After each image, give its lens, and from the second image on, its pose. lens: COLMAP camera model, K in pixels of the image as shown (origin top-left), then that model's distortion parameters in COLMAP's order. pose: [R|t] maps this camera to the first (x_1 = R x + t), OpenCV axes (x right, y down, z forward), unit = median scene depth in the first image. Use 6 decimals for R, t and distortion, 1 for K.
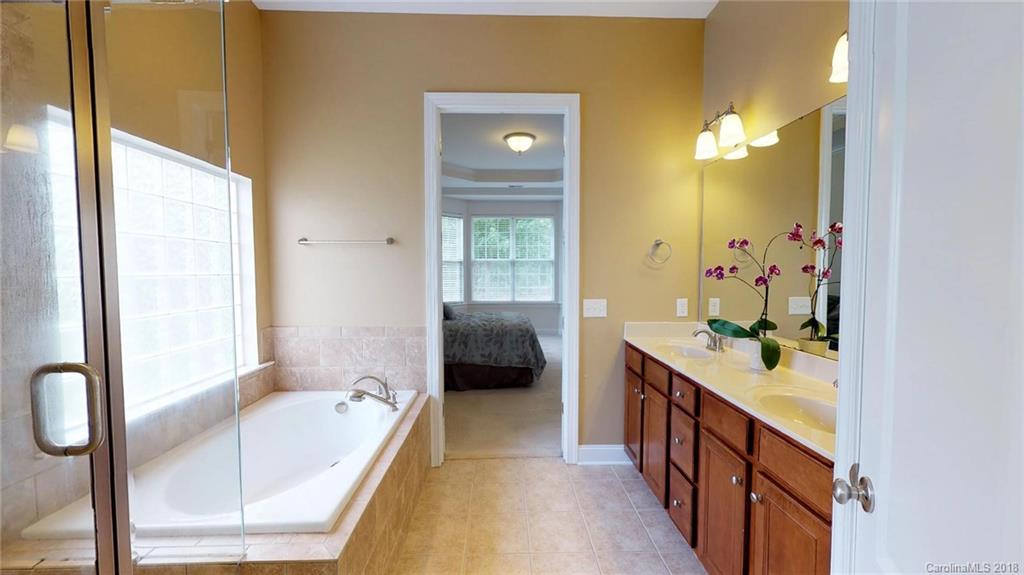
lens RADIAL K [[386.3, 0, 512.0], [0, 386.3, 287.5], [0, 0, 1]] dist [0.000644, 0.000228]
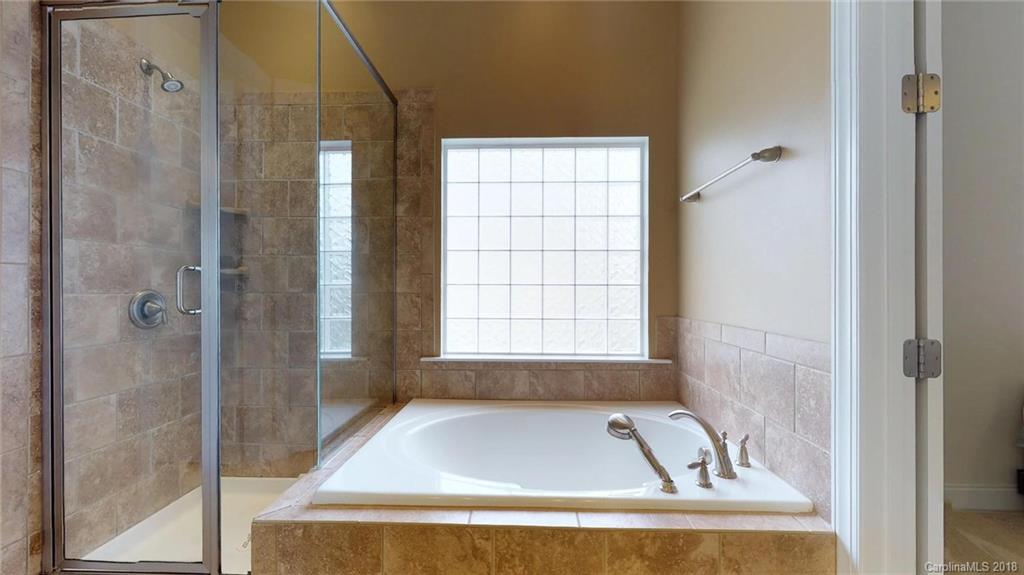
lens RADIAL K [[386.3, 0, 512.0], [0, 386.3, 287.5], [0, 0, 1]] dist [0.000644, 0.000228]
pose [[-0.059388, -0.000408, -0.998235, 0.180516], [-0.044530, 0.999006, 0.002241, 0.056863], [0.997241, 0.044584, -0.059347, 0.724850]]
